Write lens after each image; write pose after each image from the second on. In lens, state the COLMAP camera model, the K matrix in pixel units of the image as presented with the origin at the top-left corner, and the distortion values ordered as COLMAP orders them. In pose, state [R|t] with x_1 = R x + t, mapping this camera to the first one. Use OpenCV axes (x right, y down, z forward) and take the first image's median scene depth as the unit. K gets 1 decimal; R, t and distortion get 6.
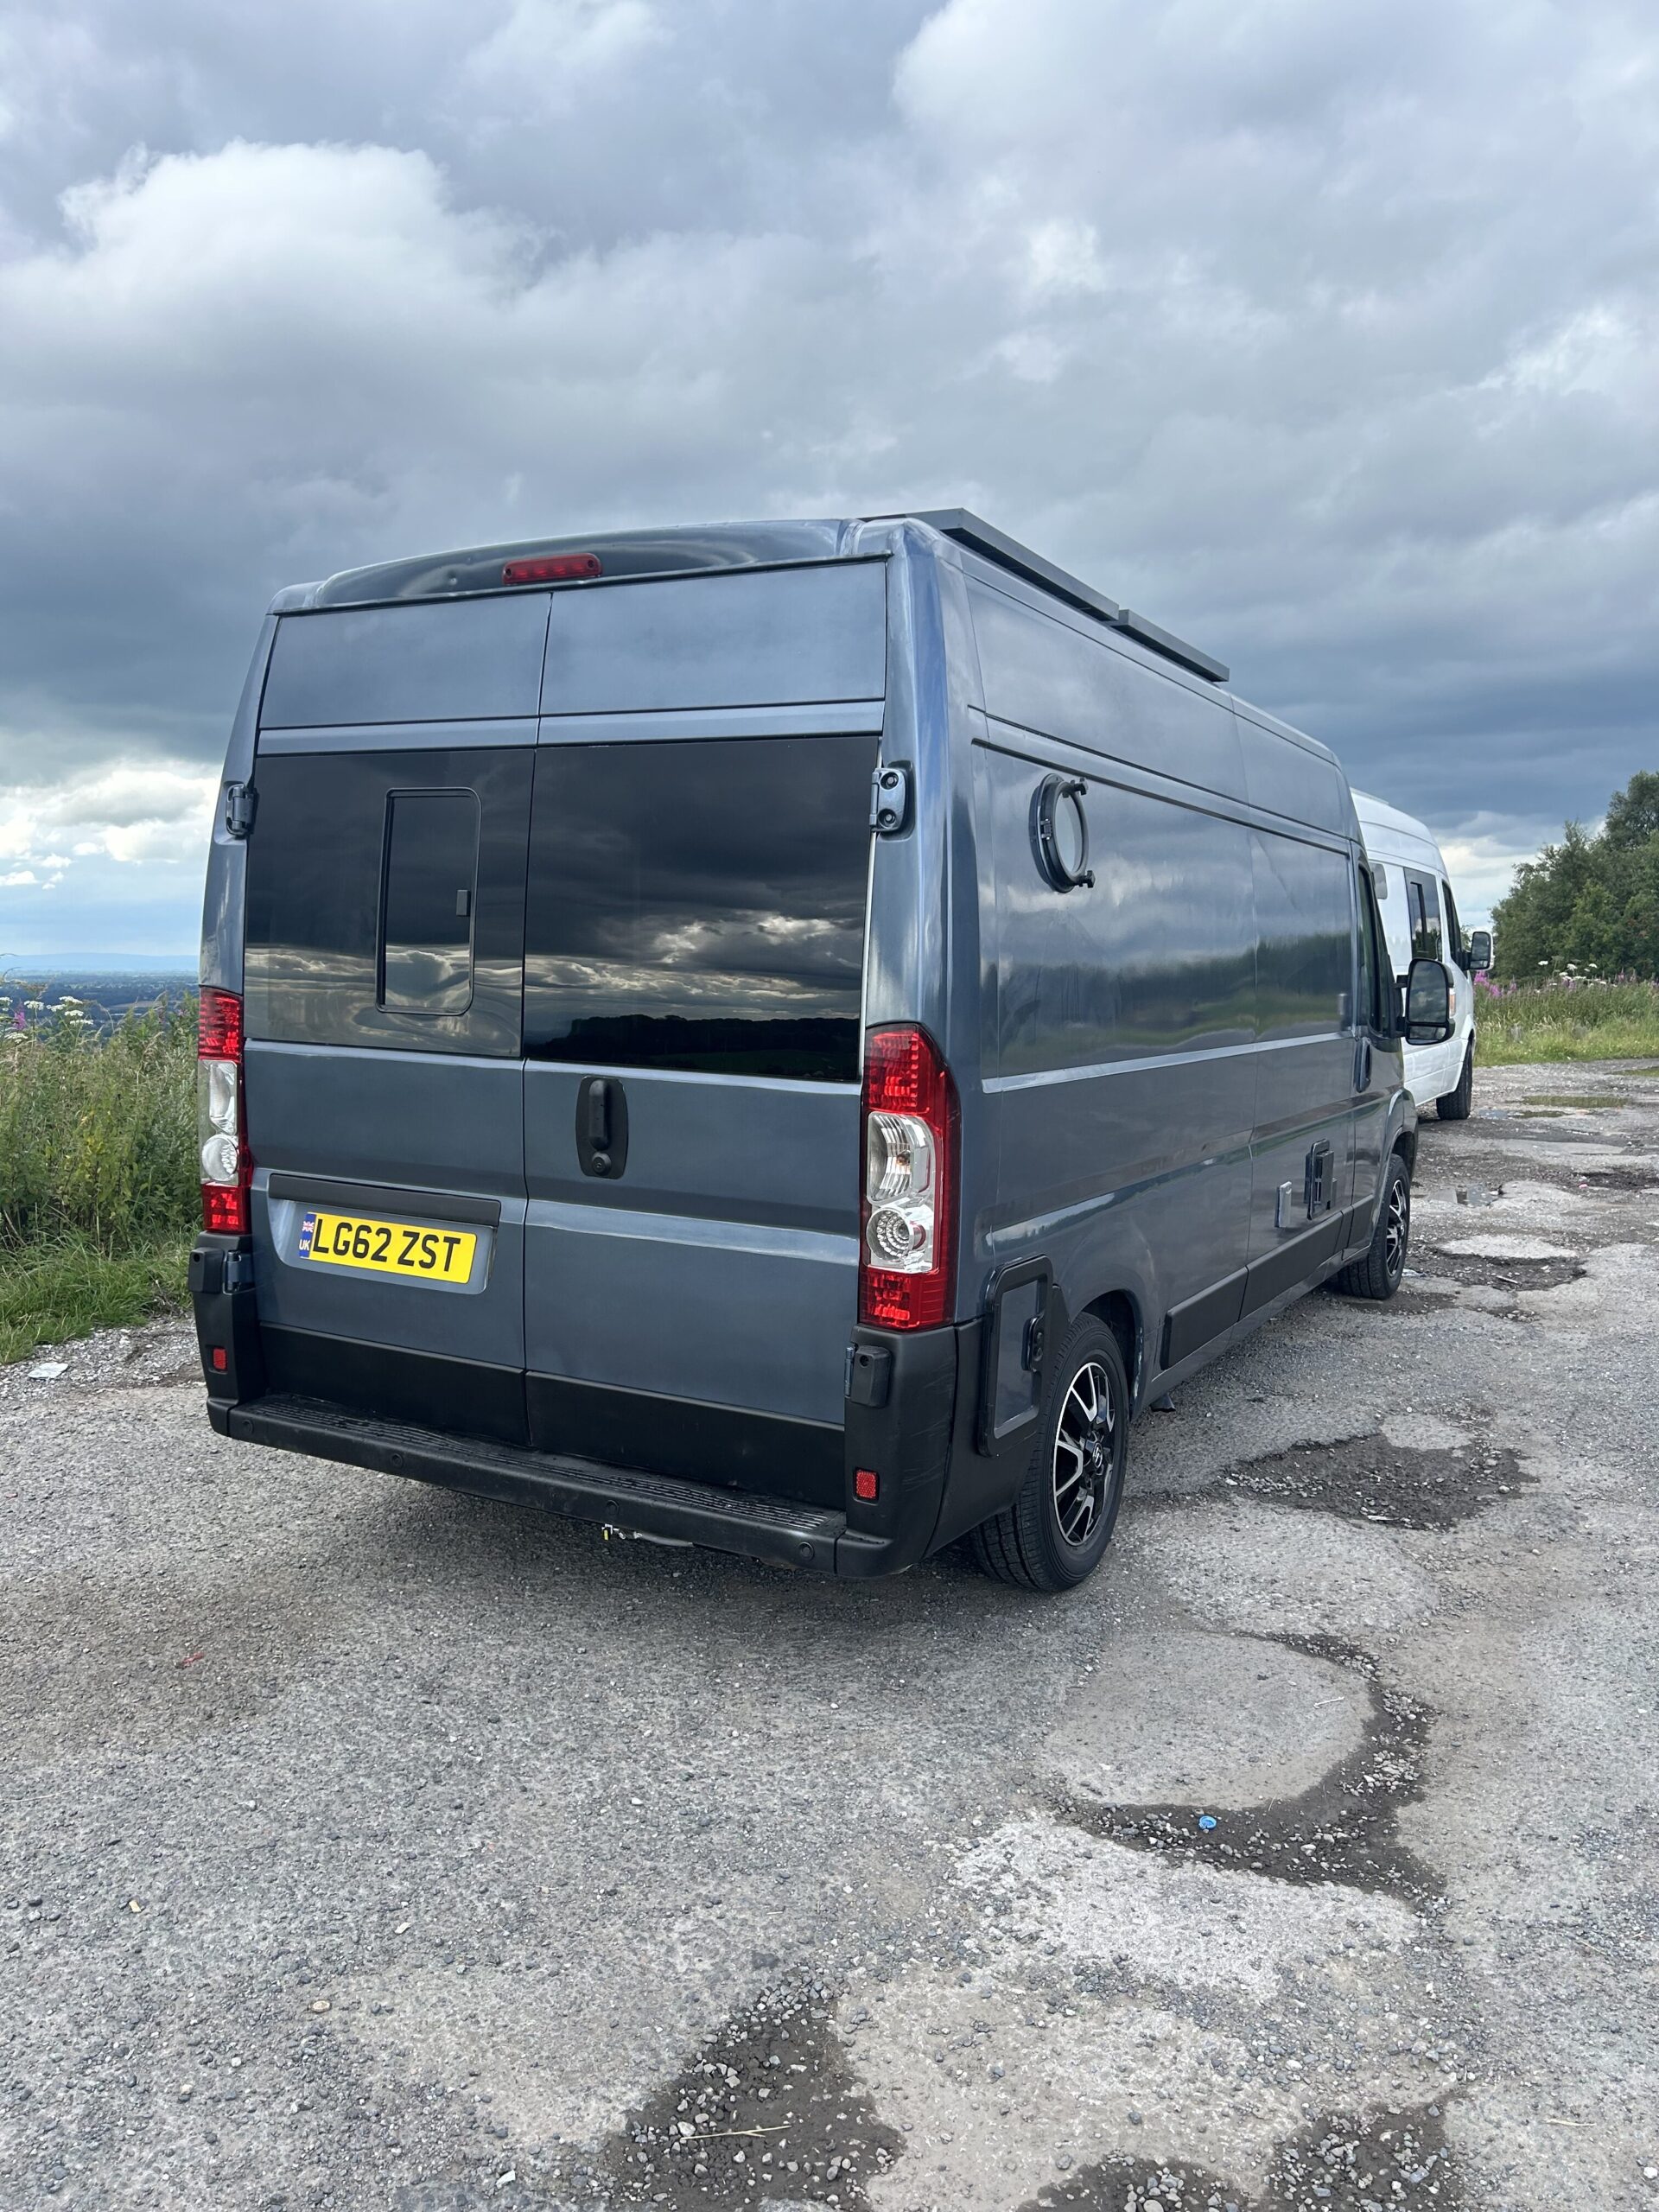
lens RADIAL K [[1655.4, 0, 835.4], [0, 1655.4, 1114.9], [0, 0, 1]] dist [0.060284, -0.076777]
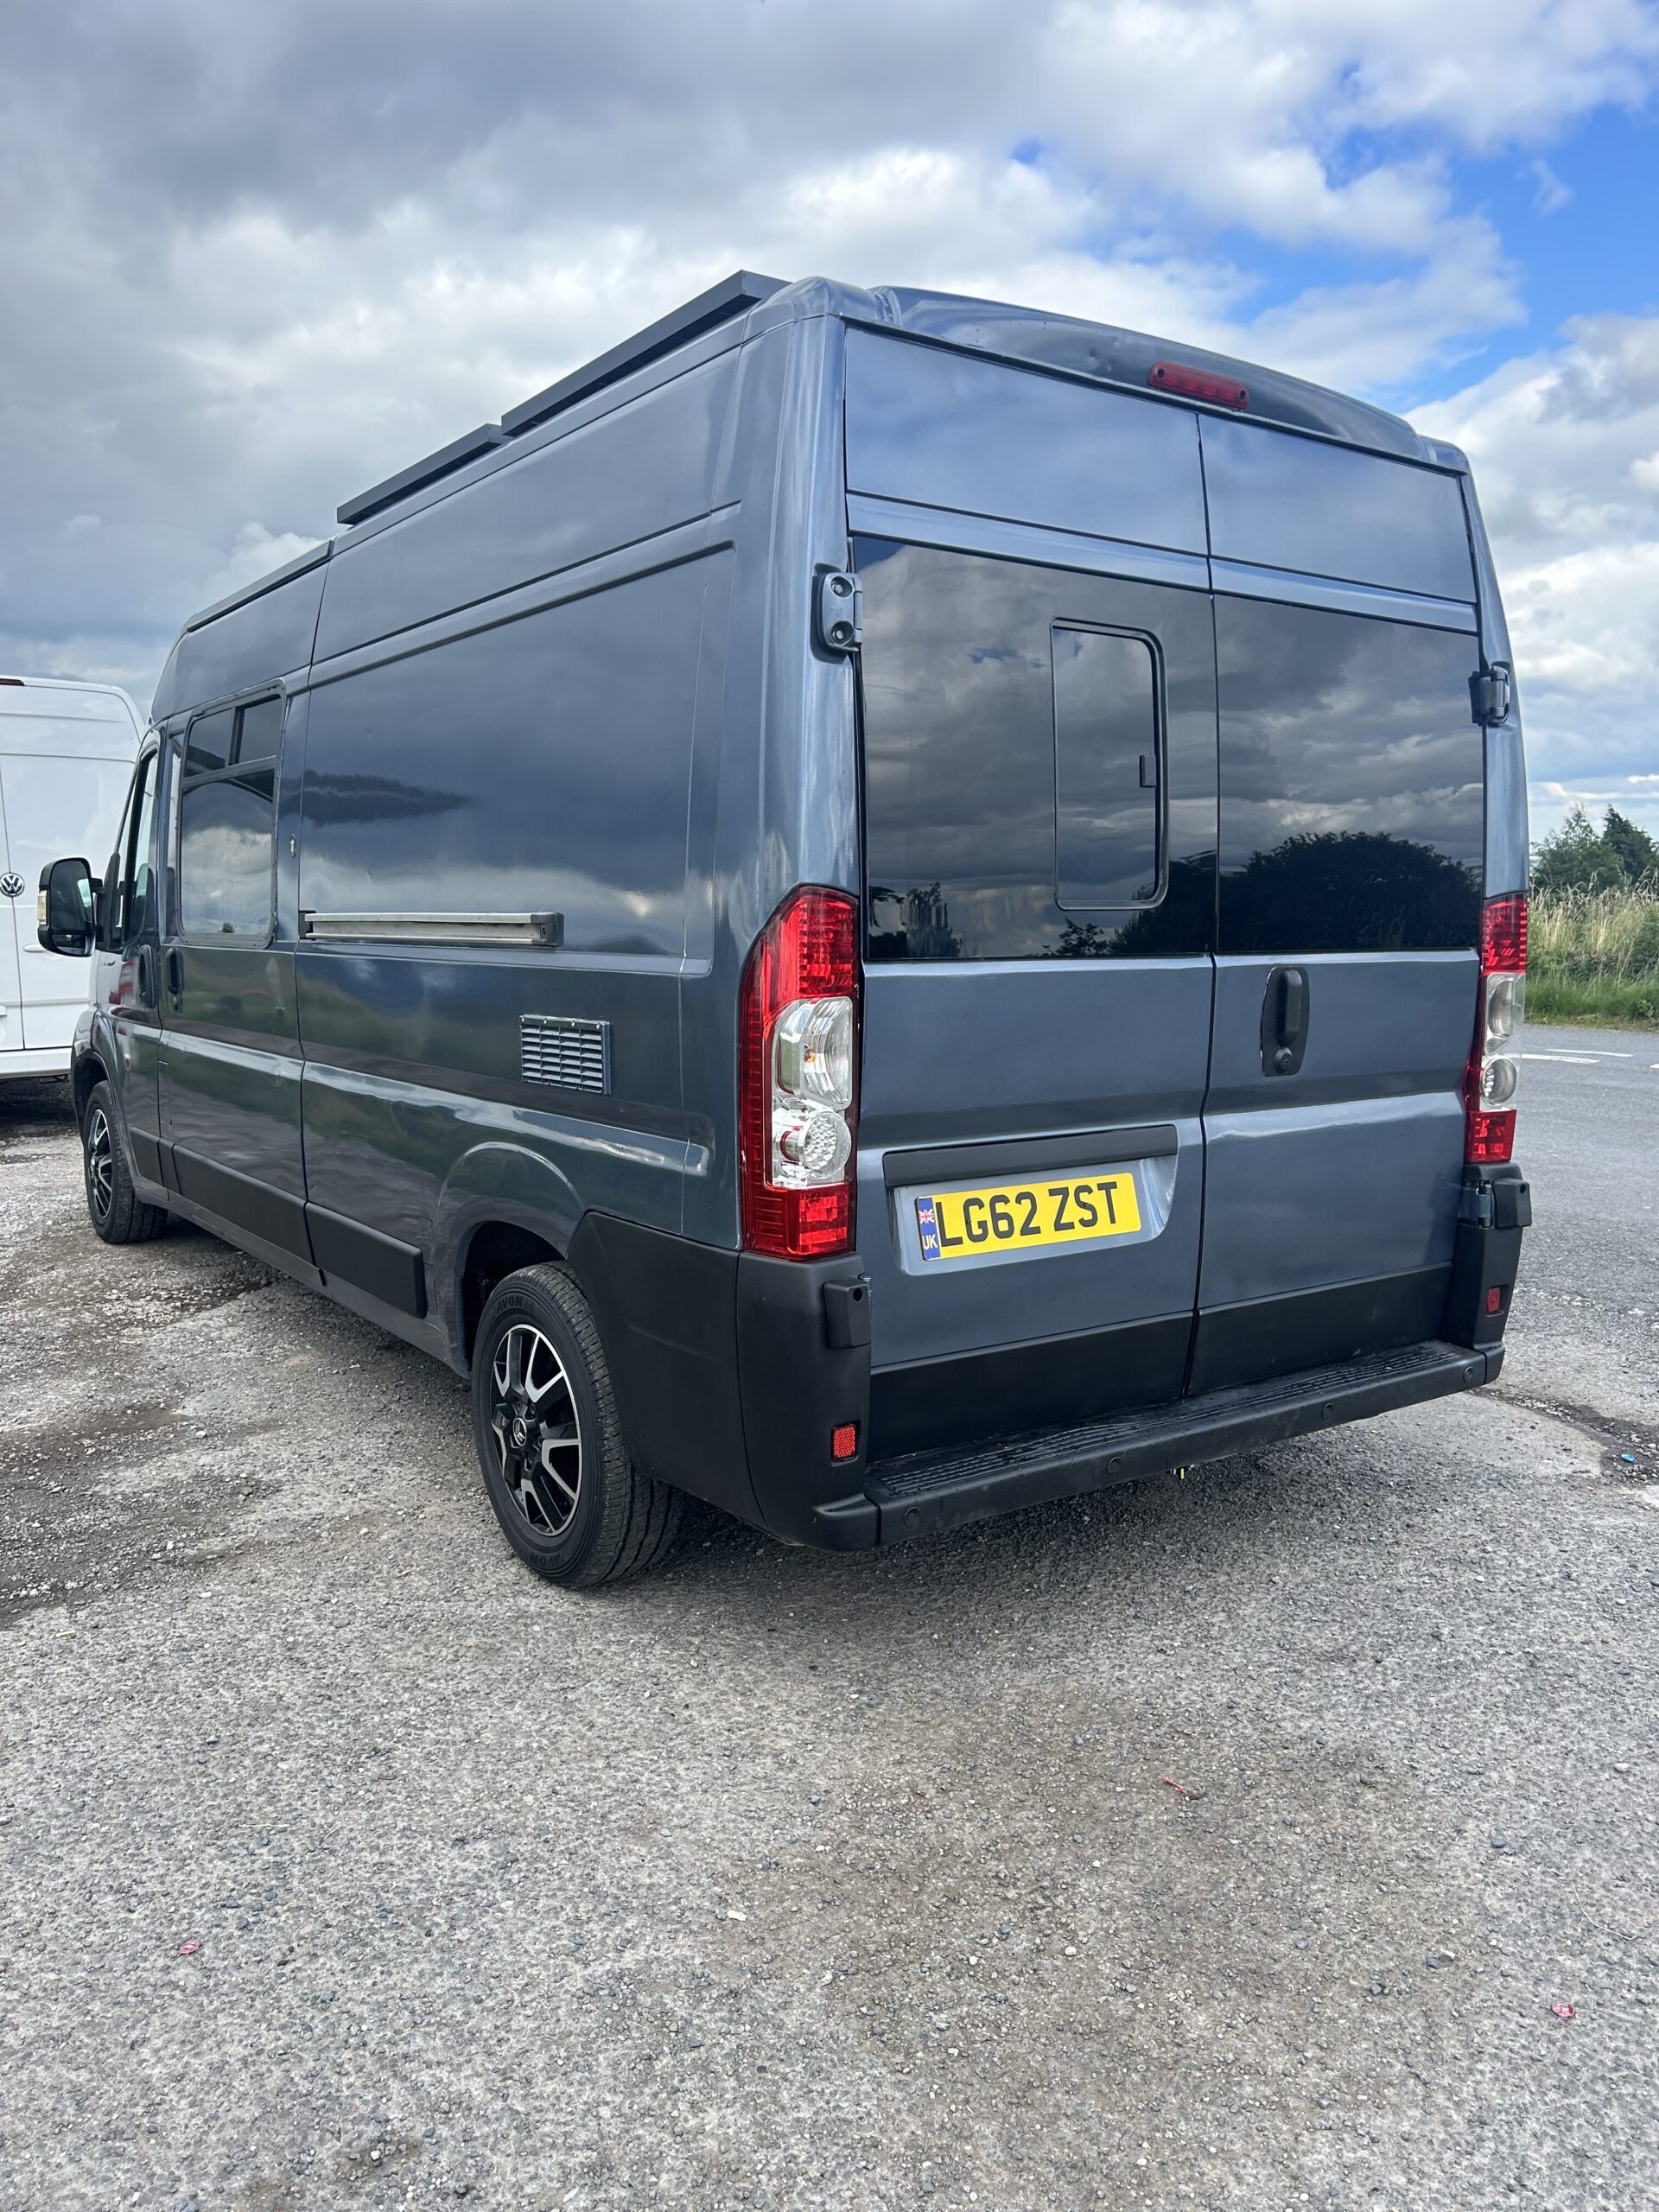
lens RADIAL K [[1655.4, 0, 812.2], [0, 1655.4, 1101.1], [0, 0, 1]] dist [0.060284, -0.076777]
pose [[0.457214, -0.129905, 0.879818, -1.004859], [0.098090, 0.990605, 0.095288, -0.058163], [-0.883931, 0.042734, 0.465661, 0.736013]]
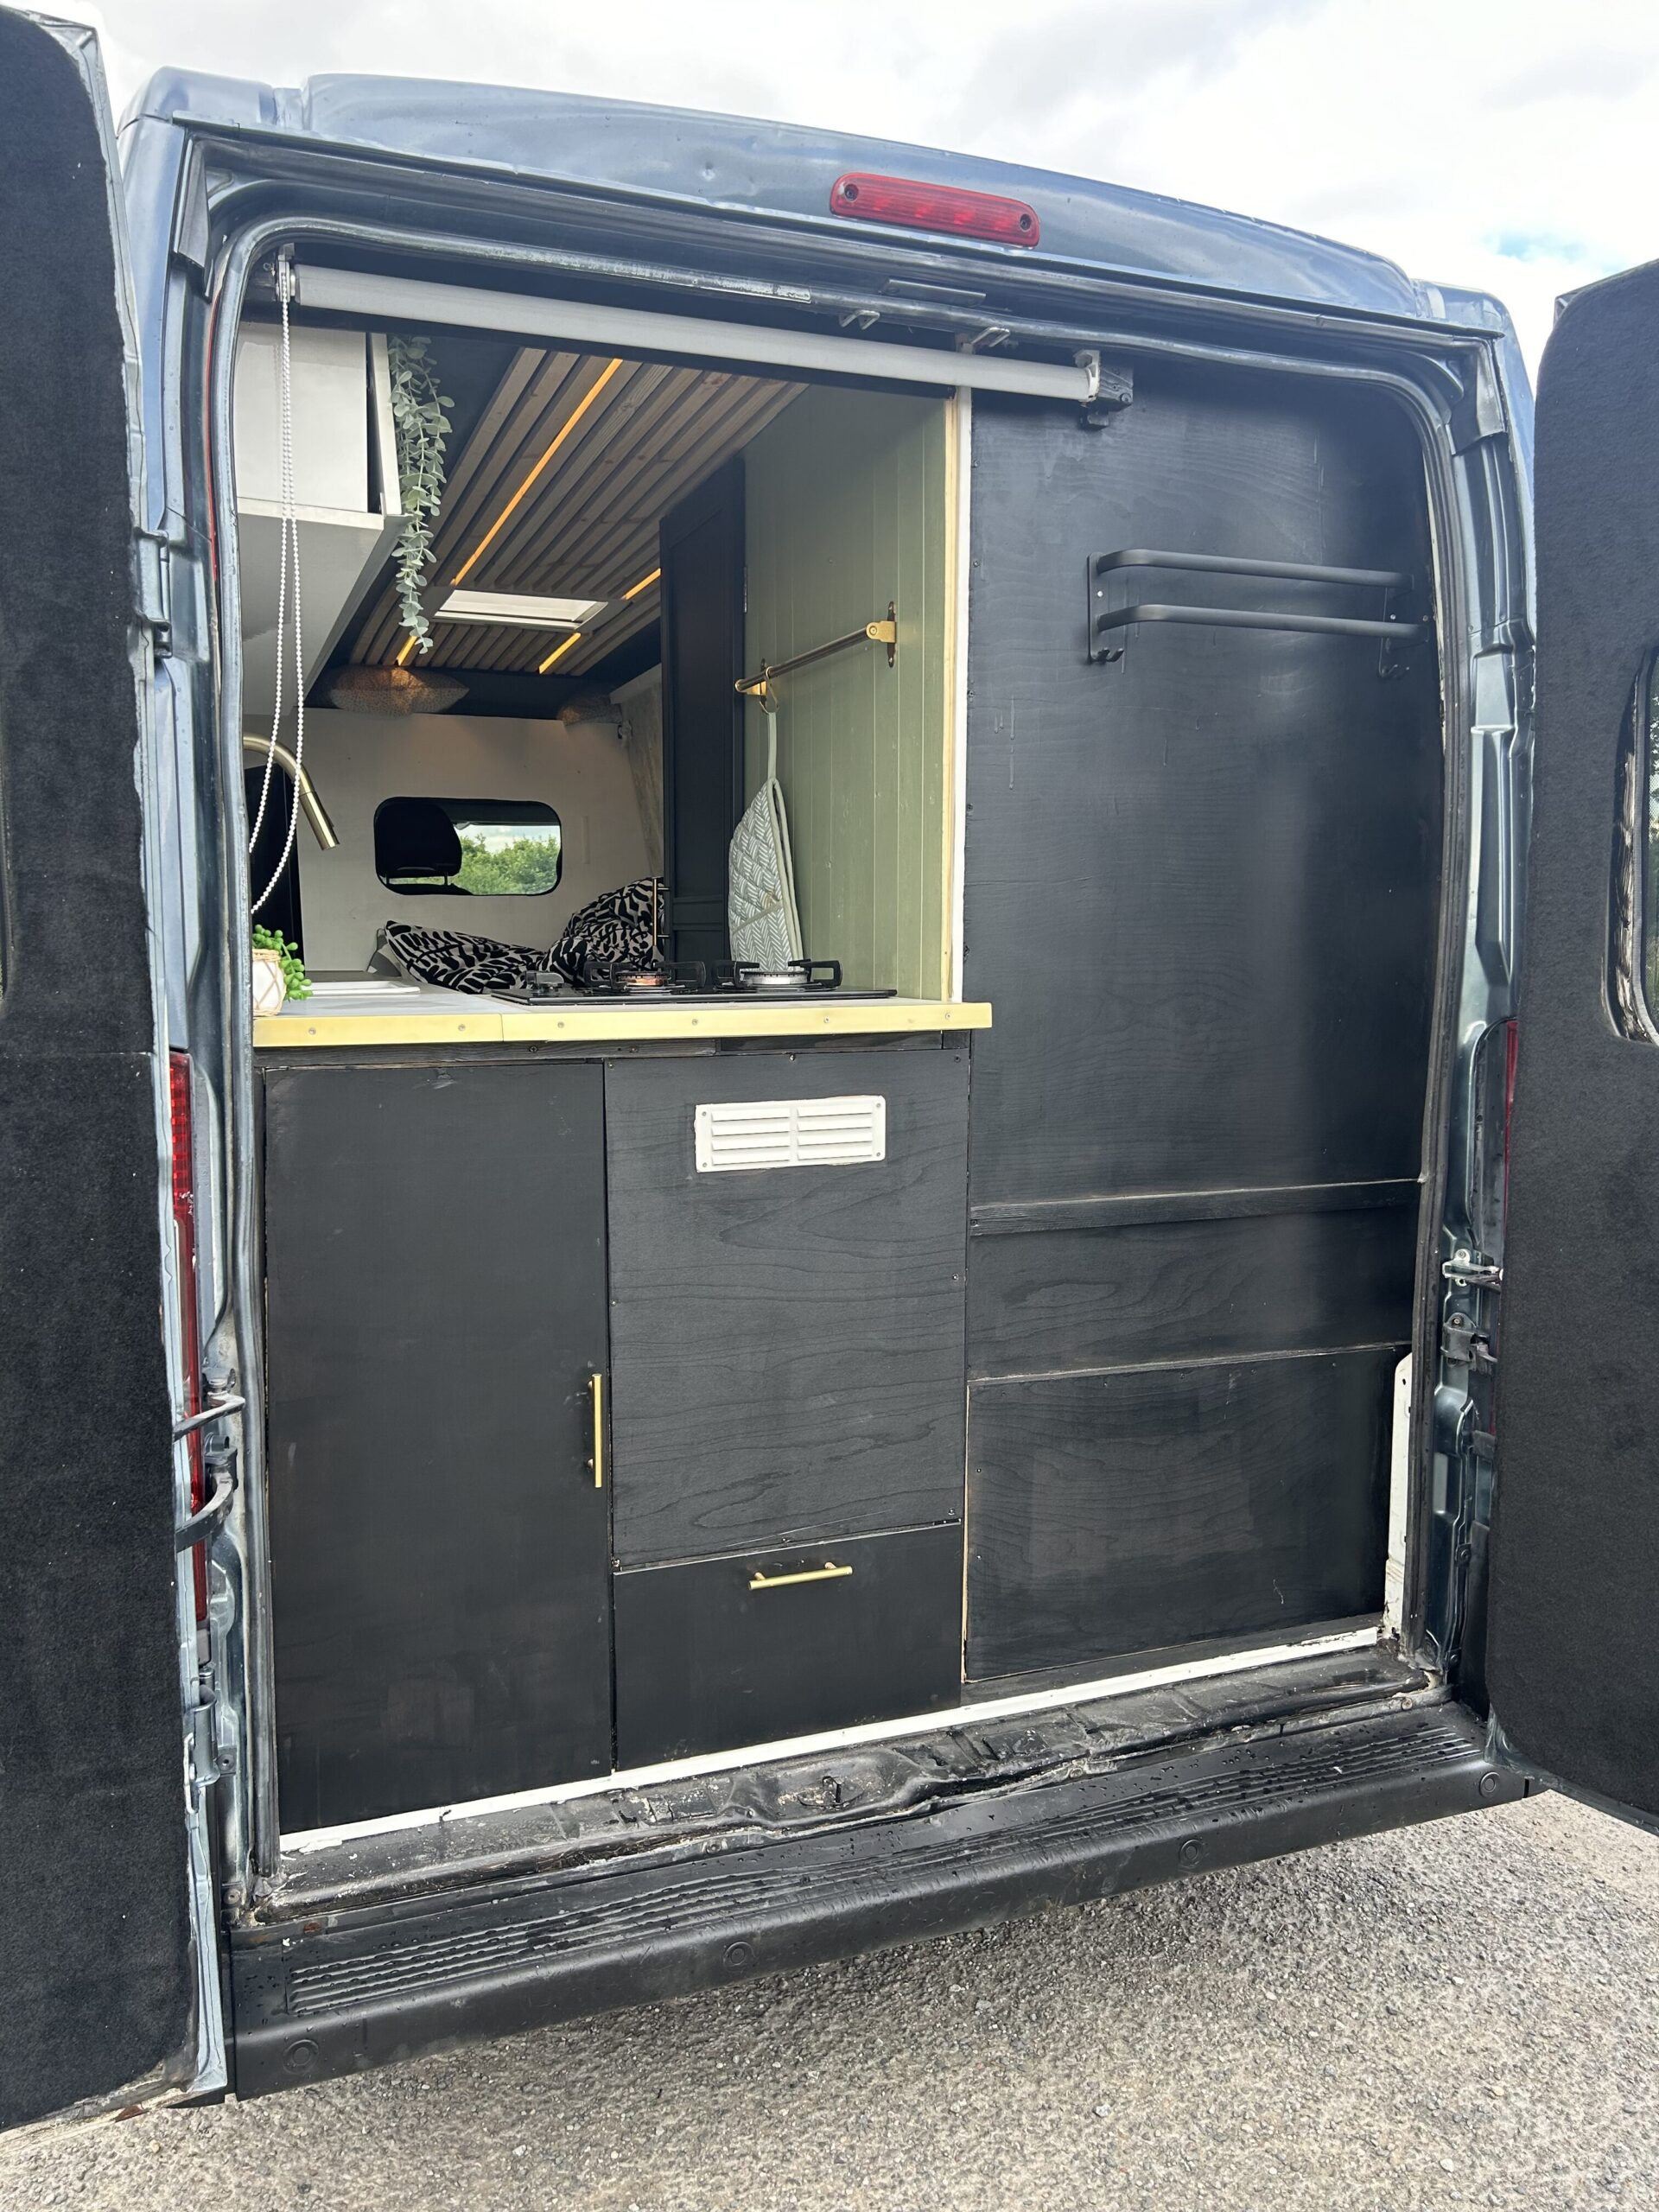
lens RADIAL K [[1655.4, 0, 820.9], [0, 1655.4, 1107.4], [0, 0, 1]] dist [0.060284, -0.076777]
pose [[0.656124, -0.107561, 0.746948, -0.585726], [0.096486, 0.993624, 0.058329, -0.070107], [-0.748459, 0.033800, 0.662319, 0.632666]]
